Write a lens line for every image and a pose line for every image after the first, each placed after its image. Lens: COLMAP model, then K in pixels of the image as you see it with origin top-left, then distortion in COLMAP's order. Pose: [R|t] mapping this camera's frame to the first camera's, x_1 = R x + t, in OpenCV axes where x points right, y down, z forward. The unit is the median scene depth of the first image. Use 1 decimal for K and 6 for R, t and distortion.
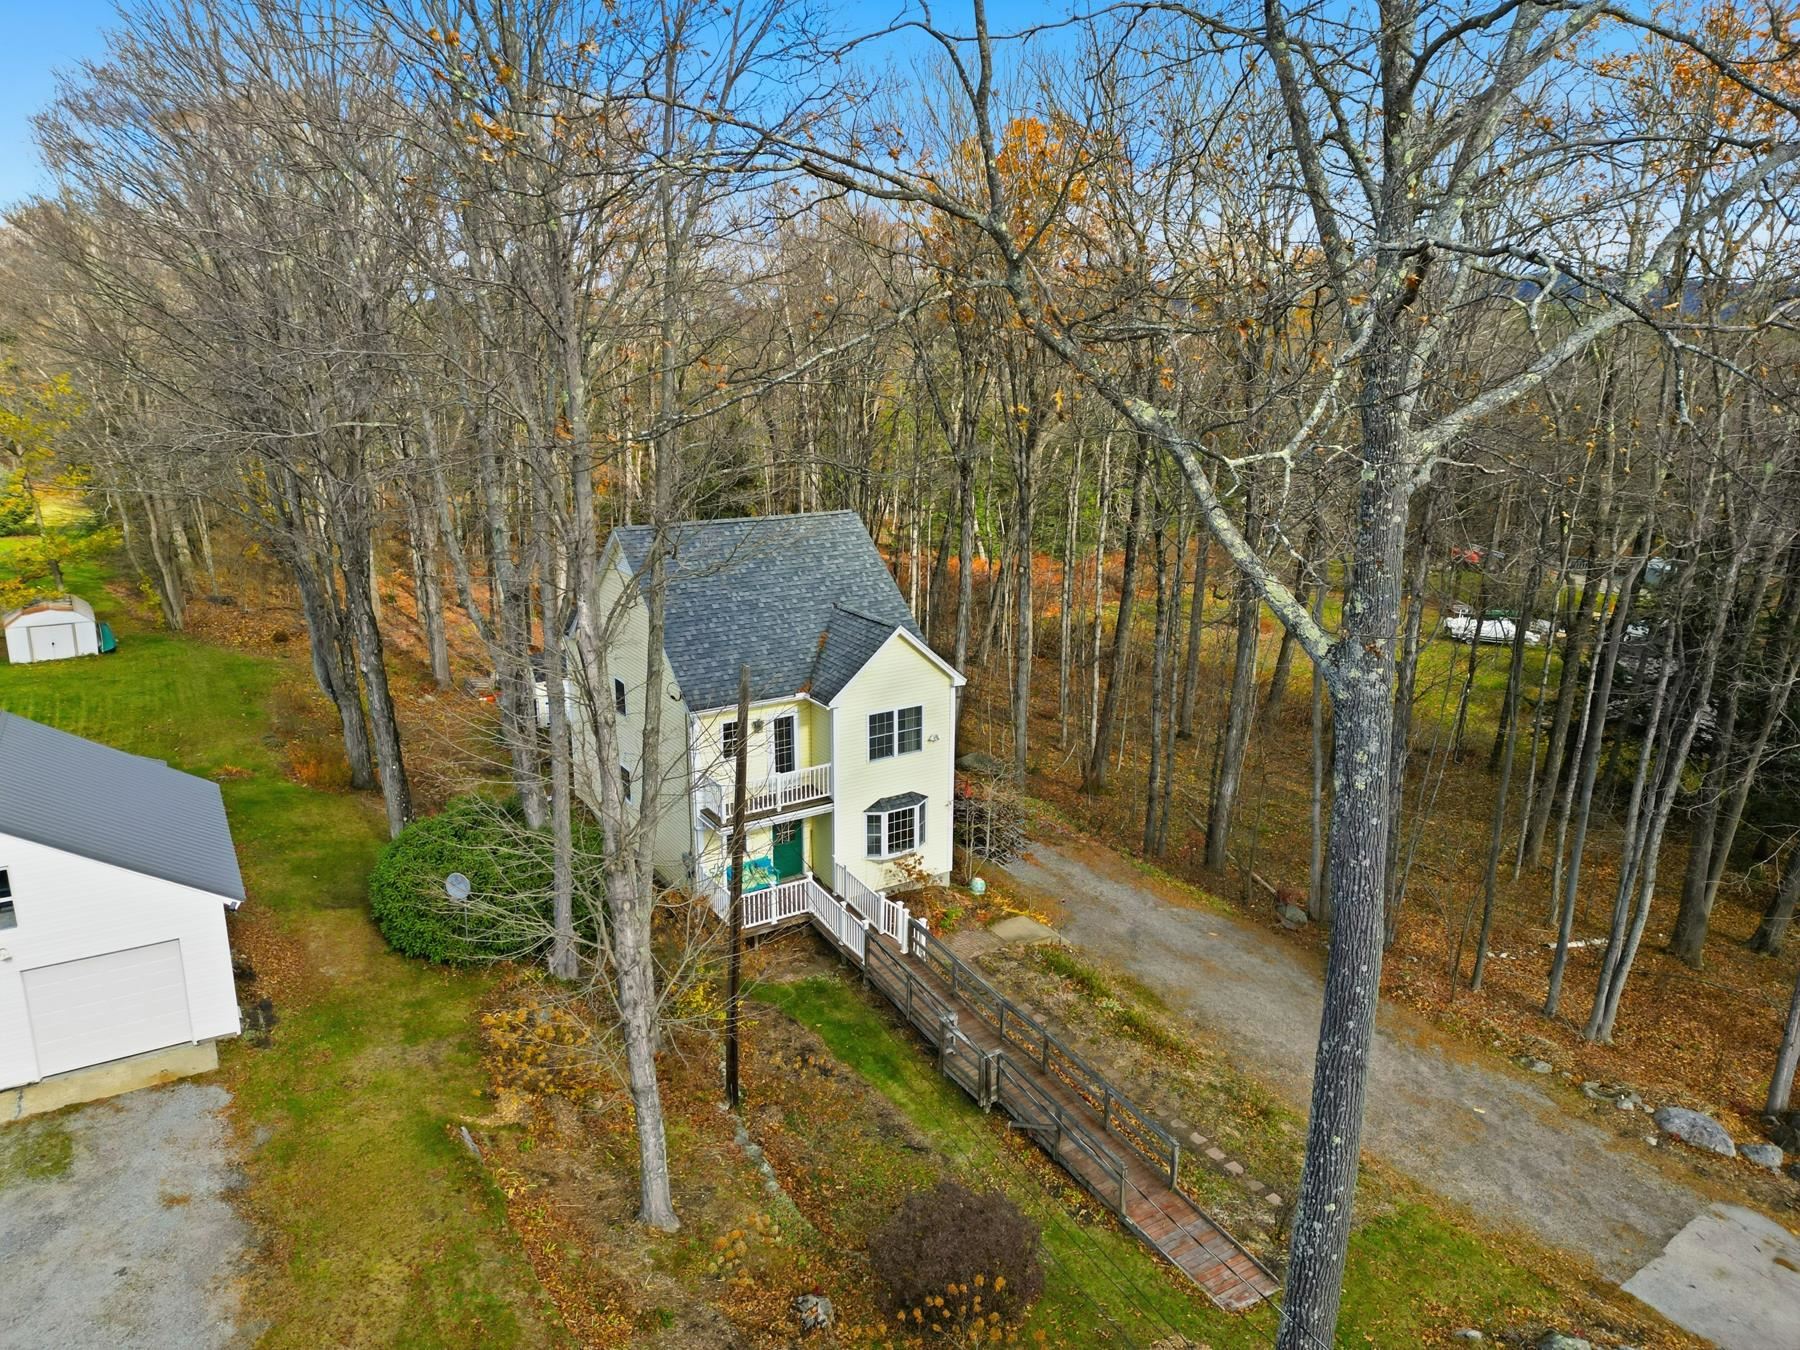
lens RADIAL K [[1249.0, 0, 900.0], [0, 1249.0, 675.0], [0, 0, 1]] dist [0.052747, -0.035120]
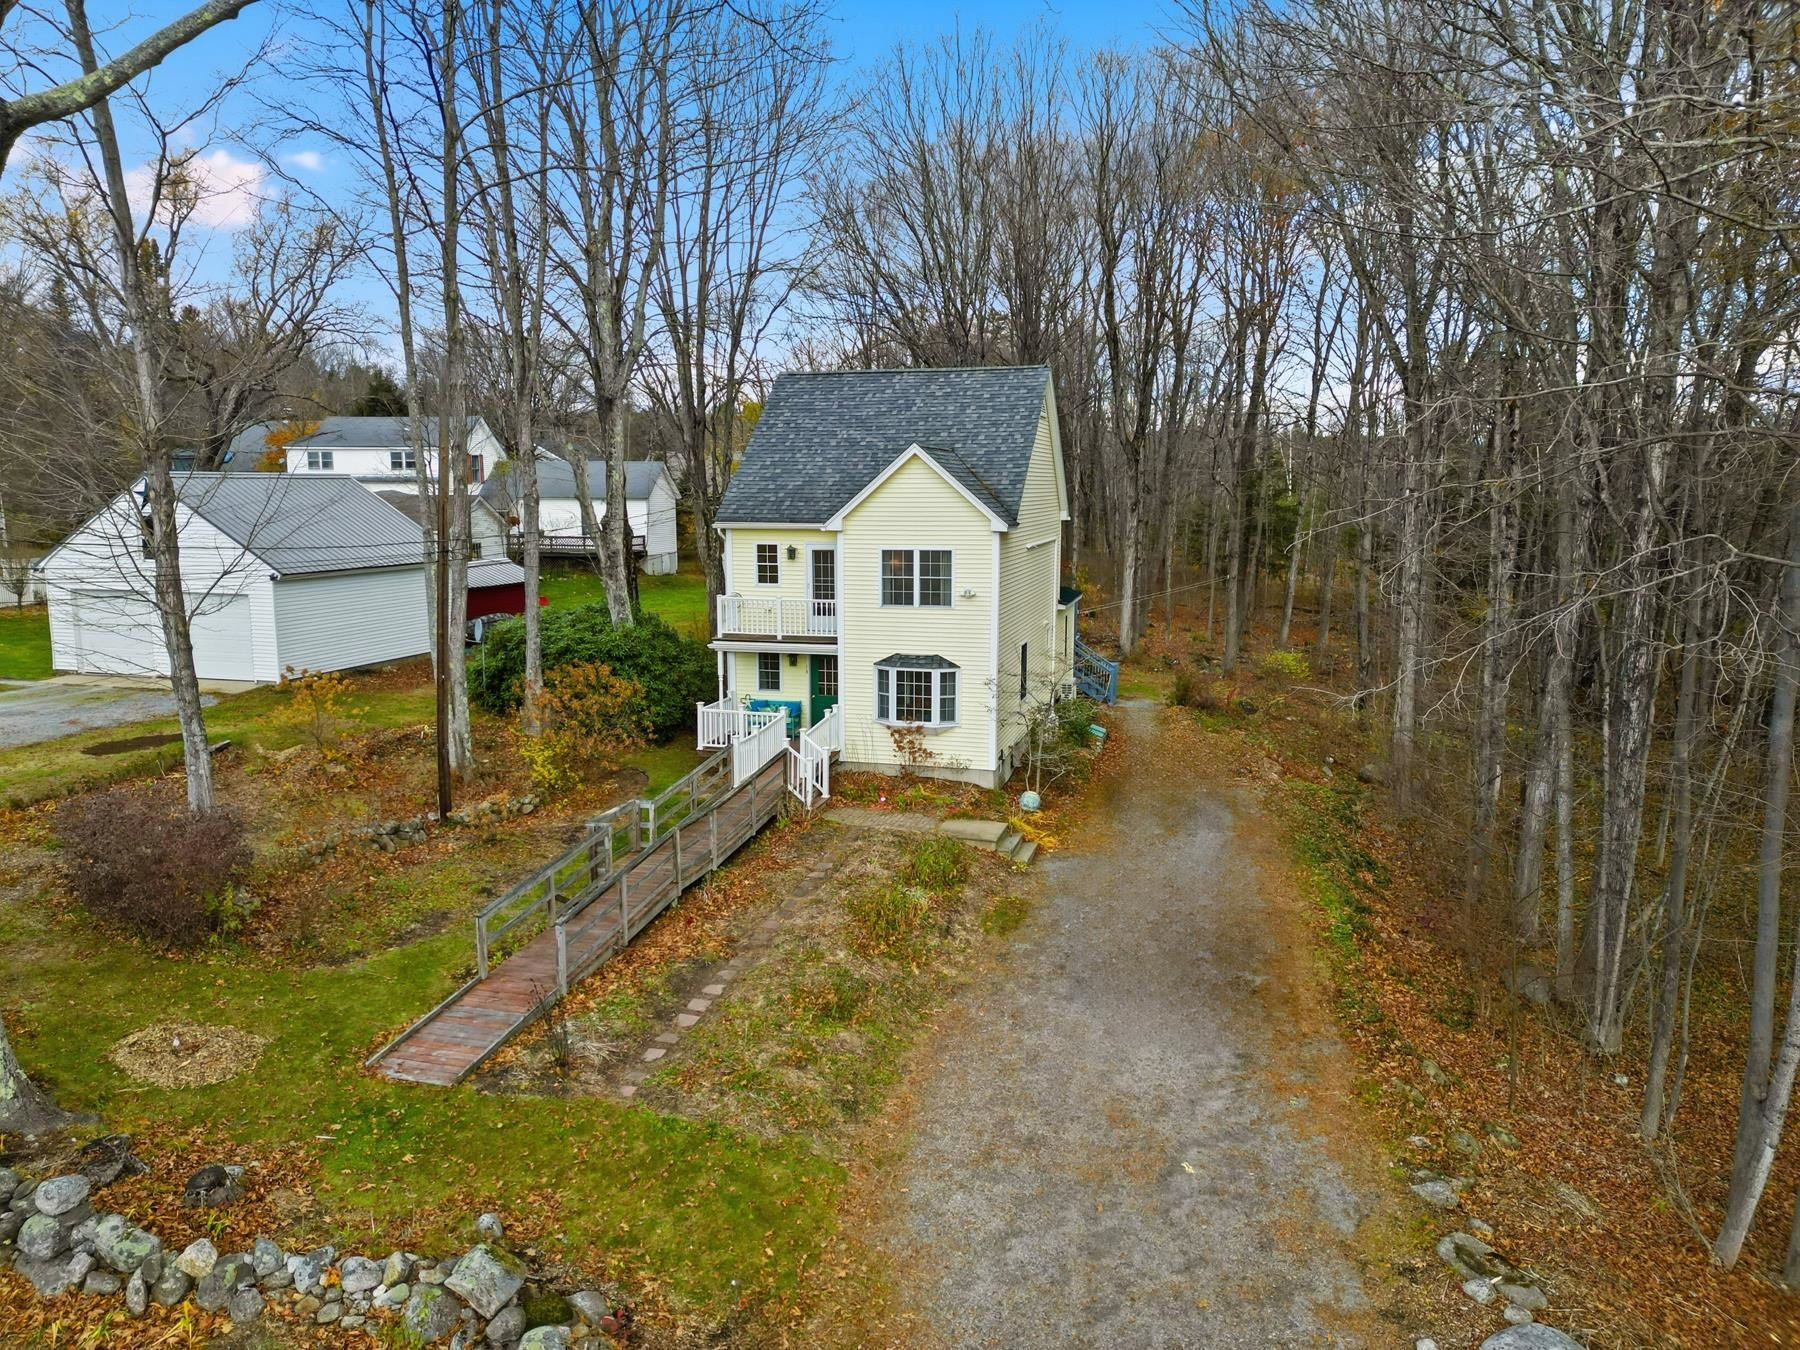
lens RADIAL K [[1255.5, 0, 900.0], [0, 1255.5, 675.0], [0, 0, 1]] dist [0.085399, -0.073363]
pose [[0.680554, 0.106001, -0.724990, 0.624935], [-0.194878, 0.980026, -0.039643, 0.148805], [0.706307, 0.168264, 0.687618, 0.408717]]
